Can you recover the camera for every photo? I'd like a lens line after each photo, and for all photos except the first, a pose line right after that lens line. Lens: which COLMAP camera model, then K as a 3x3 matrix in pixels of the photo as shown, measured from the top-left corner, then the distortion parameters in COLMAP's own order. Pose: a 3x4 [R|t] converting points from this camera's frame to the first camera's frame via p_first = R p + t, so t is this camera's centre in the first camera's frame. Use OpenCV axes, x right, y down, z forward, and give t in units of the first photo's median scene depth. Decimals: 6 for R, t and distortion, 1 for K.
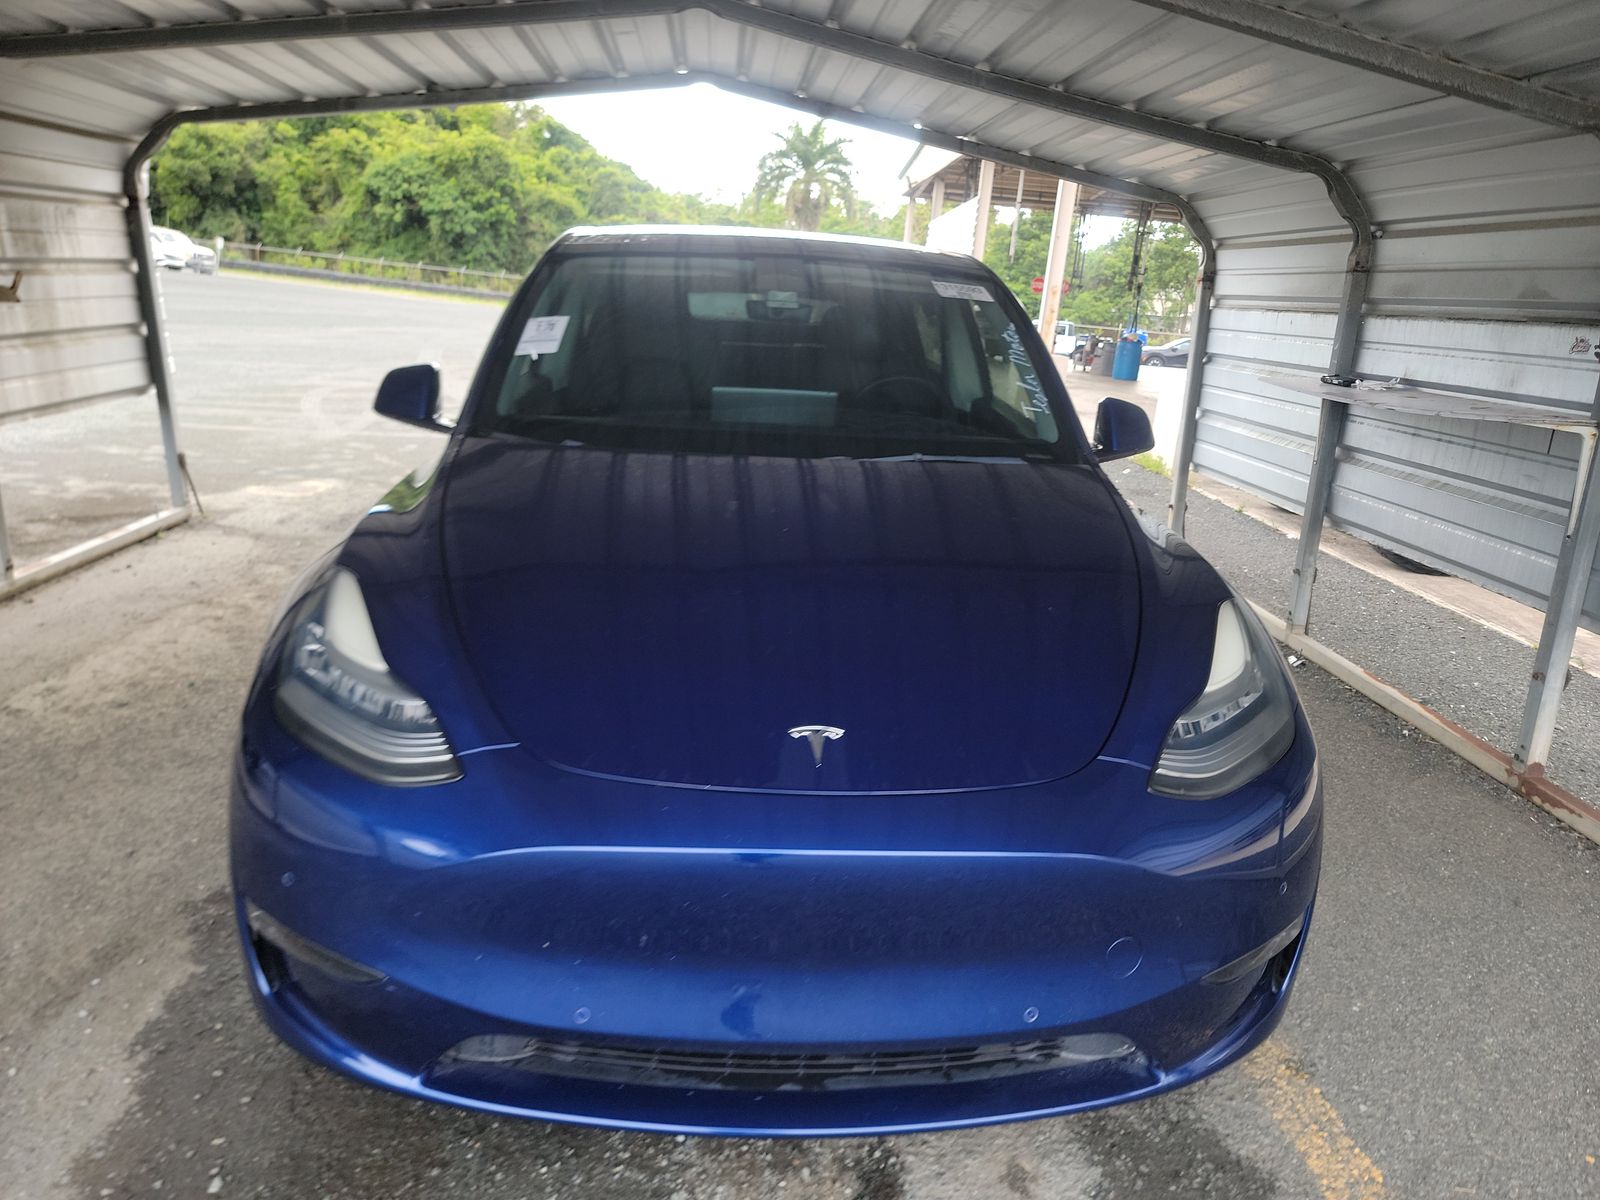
lens RADIAL K [[1119.1, 0, 812.1], [0, 1119.1, 582.9], [0, 0, 1]] dist [0.060966, -0.048491]
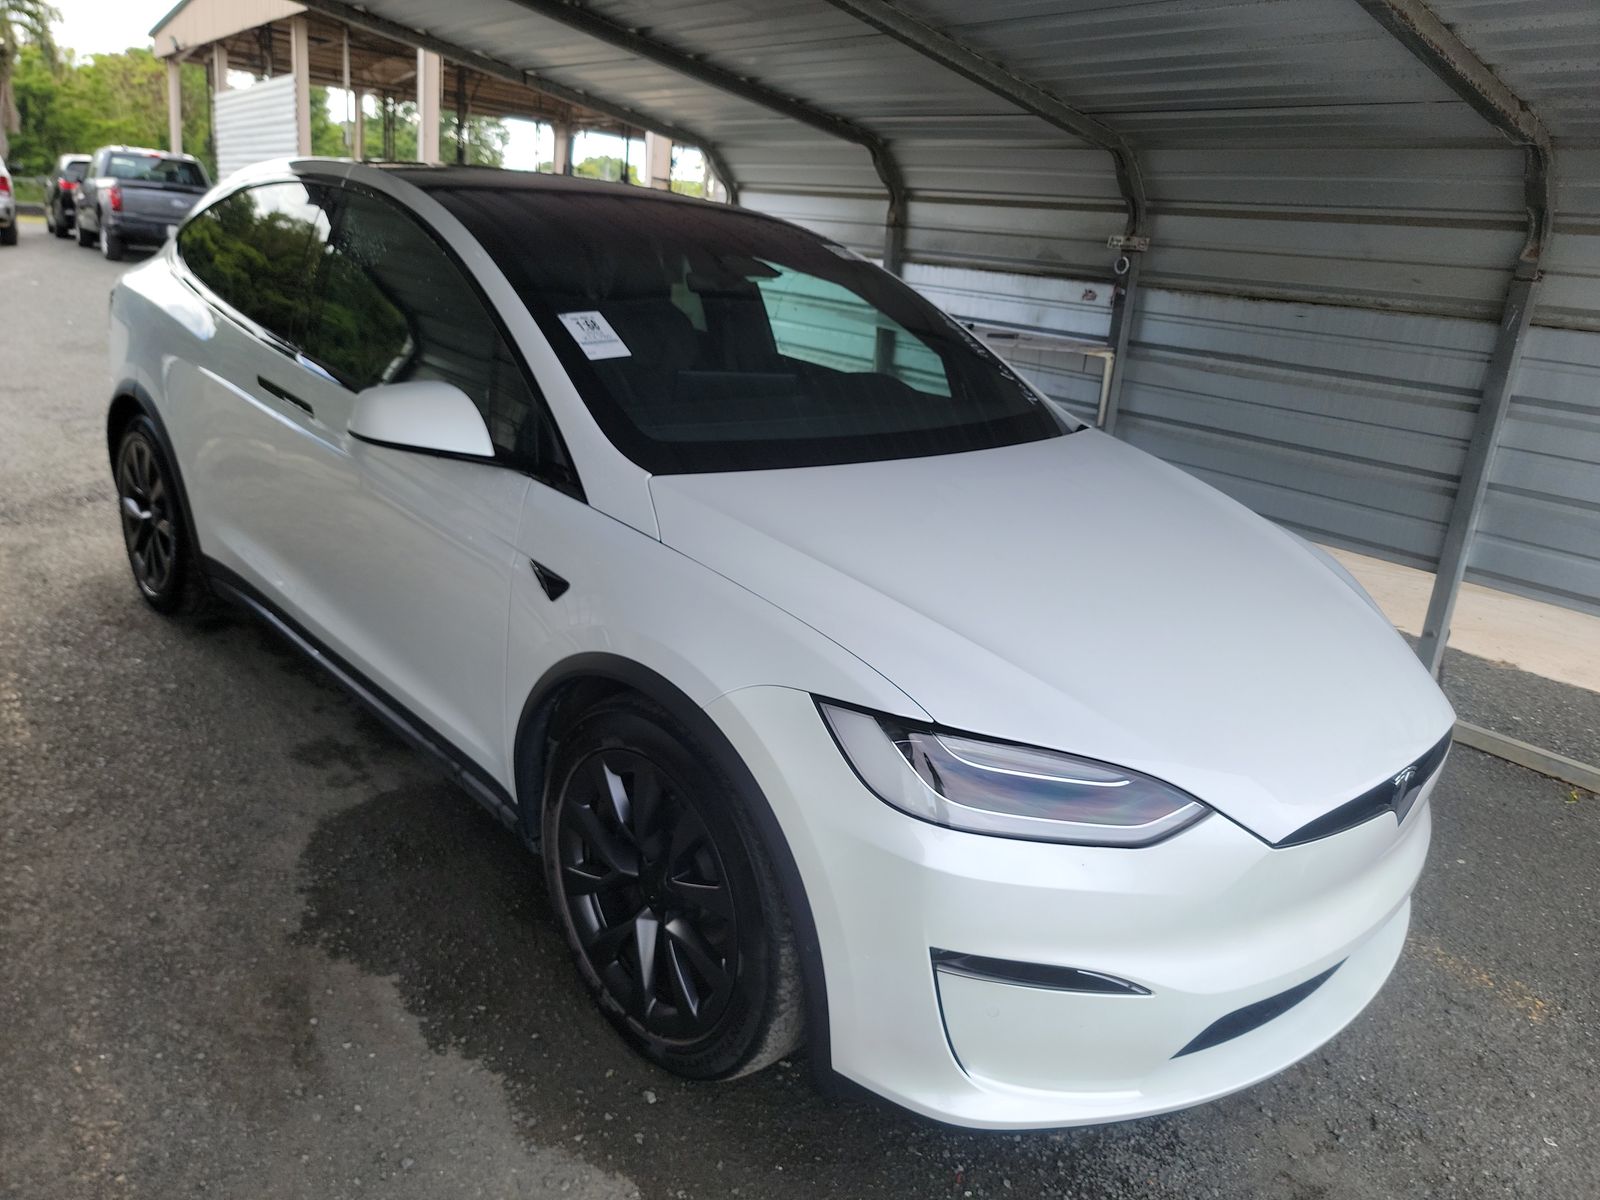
lens RADIAL K [[1119.1, 0, 788.0], [0, 1119.1, 590.6], [0, 0, 1]] dist [0.060966, -0.048491]
pose [[0.829645, -0.161675, 0.534369, -0.282489], [0.107950, 0.985543, 0.130579, -0.037889], [-0.547755, -0.050650, 0.835104, -0.010301]]
